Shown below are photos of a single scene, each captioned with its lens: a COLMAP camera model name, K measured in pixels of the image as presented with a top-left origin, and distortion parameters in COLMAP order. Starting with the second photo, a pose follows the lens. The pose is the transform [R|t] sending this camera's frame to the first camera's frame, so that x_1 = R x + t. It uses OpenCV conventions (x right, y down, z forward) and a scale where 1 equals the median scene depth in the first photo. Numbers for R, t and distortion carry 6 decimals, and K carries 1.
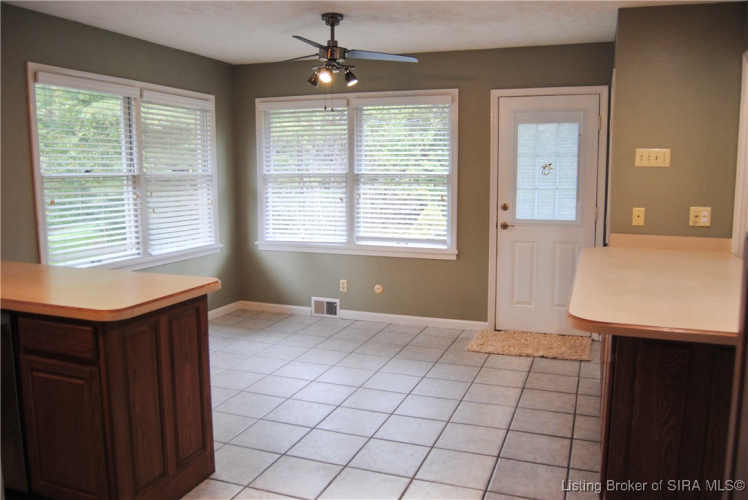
lens RADIAL K [[607.1, 0, 374.0], [0, 607.1, 250.0], [0, 0, 1]] dist [-0.073534, 0.003851]
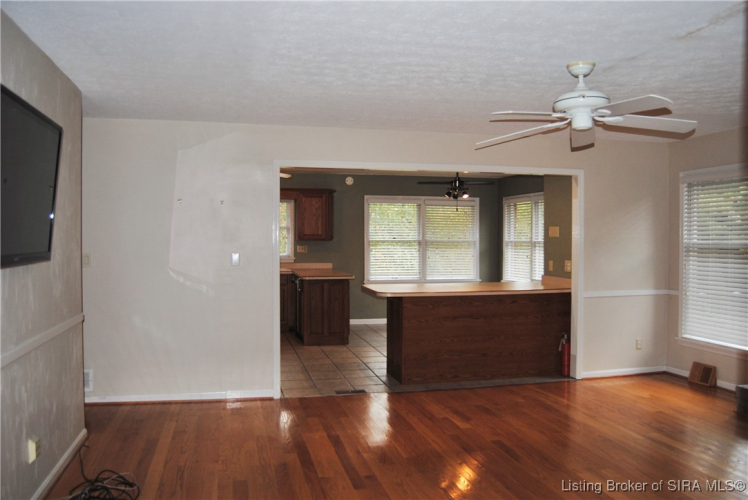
lens RADIAL K [[629.0, 0, 374.0], [0, 629.0, 250.0], [0, 0, 1]] dist [-0.092769, 0.018807]
pose [[0.561476, 0.018998, -0.827275, 1.310290], [-0.112633, 0.992187, -0.053660, 0.044147], [0.819791, 0.123307, 0.559229, -0.353513]]
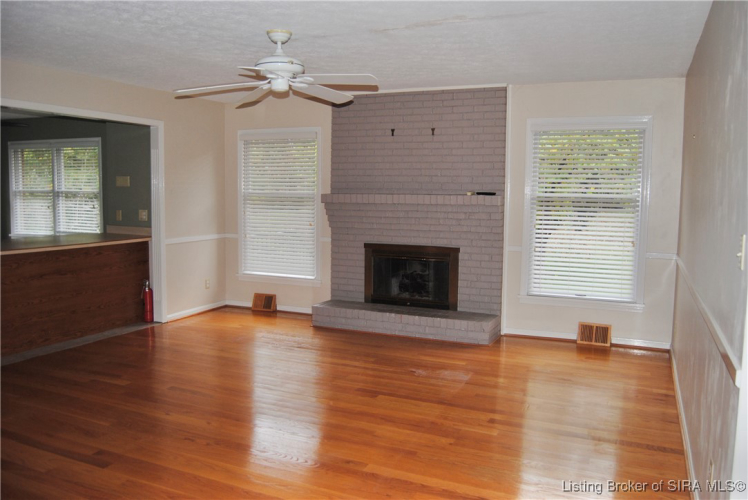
lens RADIAL K [[607.1, 0, 374.0], [0, 607.1, 250.0], [0, 0, 1]] dist [-0.073534, 0.003851]
pose [[0.997417, 0.021730, -0.068466, 1.030411], [-0.024216, 0.999069, -0.035695, 0.070883], [0.067626, 0.037261, 0.997015, -0.536150]]
